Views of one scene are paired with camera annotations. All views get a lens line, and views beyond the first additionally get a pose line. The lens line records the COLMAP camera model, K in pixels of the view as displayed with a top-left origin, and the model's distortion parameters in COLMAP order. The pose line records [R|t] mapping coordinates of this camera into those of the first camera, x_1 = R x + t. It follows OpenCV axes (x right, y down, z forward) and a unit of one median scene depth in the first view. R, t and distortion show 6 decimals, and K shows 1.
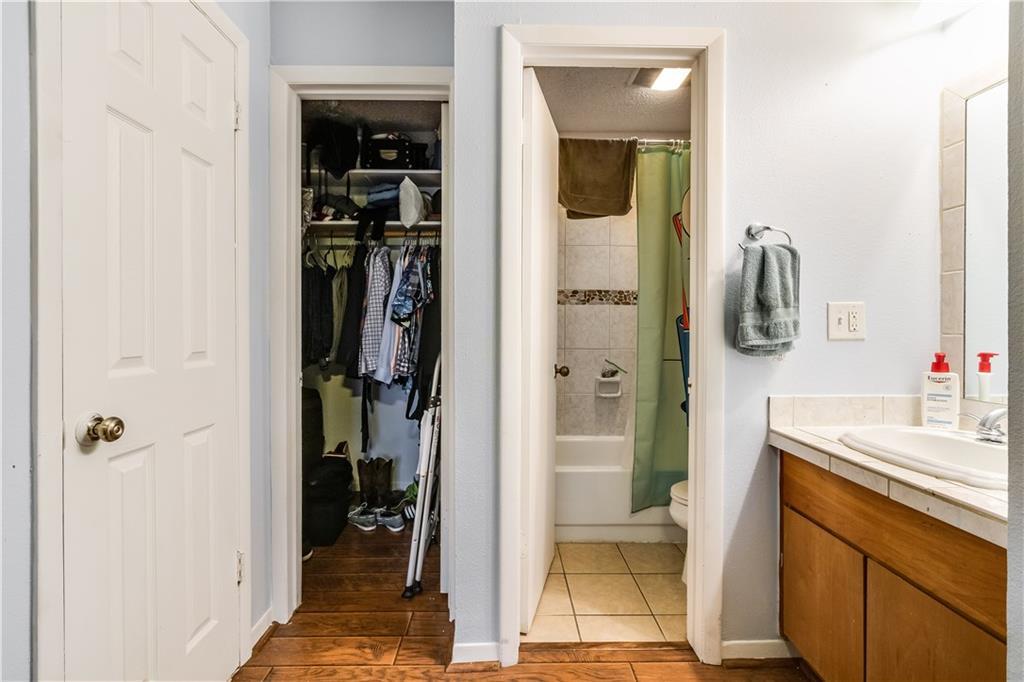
lens RADIAL K [[471.2, 0, 510.1], [0, 471.2, 335.0], [0, 0, 1]] dist [-0.007493, 0.001530]
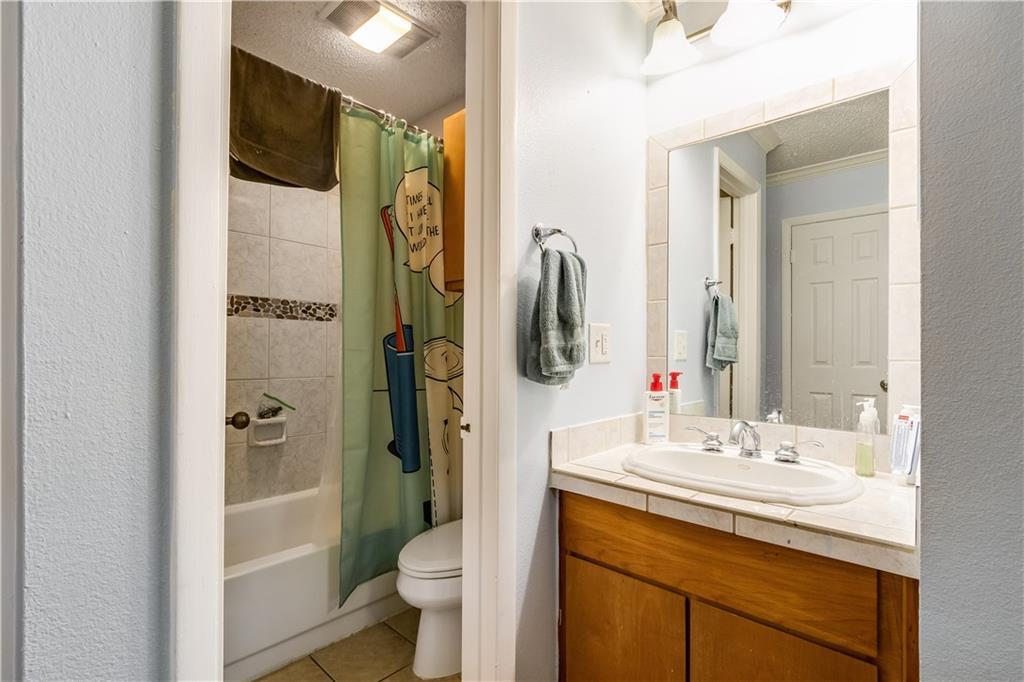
lens RADIAL K [[471.2, 0, 508.1], [0, 471.2, 353.2], [0, 0, 1]] dist [-0.007493, 0.001530]
pose [[0.692949, -0.001012, 0.720985, -0.117732], [0.007397, 0.999956, -0.005705, -0.005642], [-0.720948, 0.009287, 0.692927, 0.465664]]
